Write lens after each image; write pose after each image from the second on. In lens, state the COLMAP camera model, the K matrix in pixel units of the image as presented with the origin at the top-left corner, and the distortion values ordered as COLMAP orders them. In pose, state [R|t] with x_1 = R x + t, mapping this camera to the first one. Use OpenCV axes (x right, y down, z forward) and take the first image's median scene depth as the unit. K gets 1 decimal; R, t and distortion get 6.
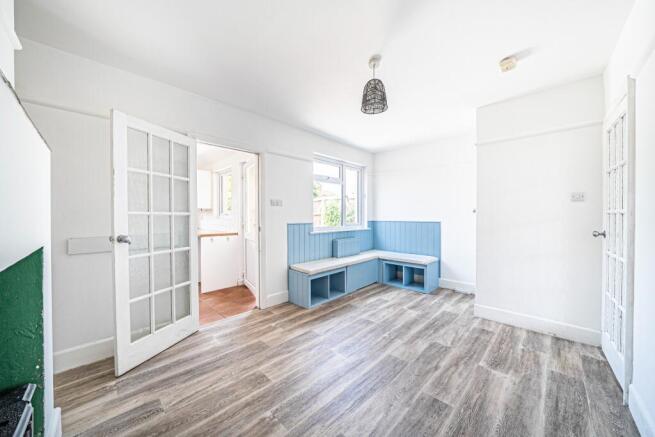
lens RADIAL K [[234.9, 0, 326.8], [0, 234.9, 218.4], [0, 0, 1]] dist [-0.014067, 0.000010]
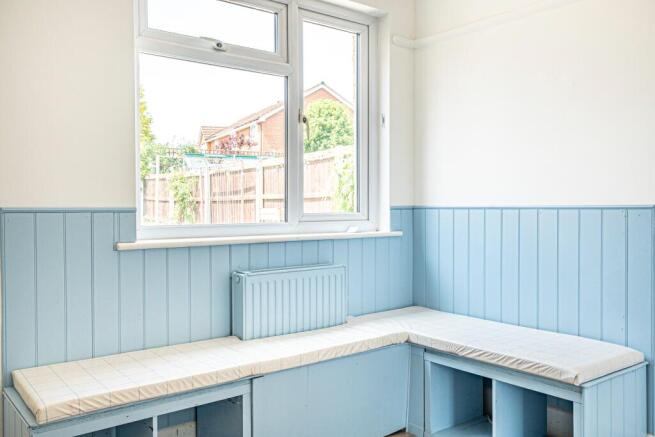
lens RADIAL K [[579.7, 0, 326.6], [0, 579.7, 214.2], [0, 0, 1]] dist [0.009047, -0.000606]
pose [[0.990604, -0.002303, -0.136743, 0.251970], [0.002906, 0.999987, 0.004207, 0.023568], [0.136732, -0.004564, 0.990598, 0.387436]]
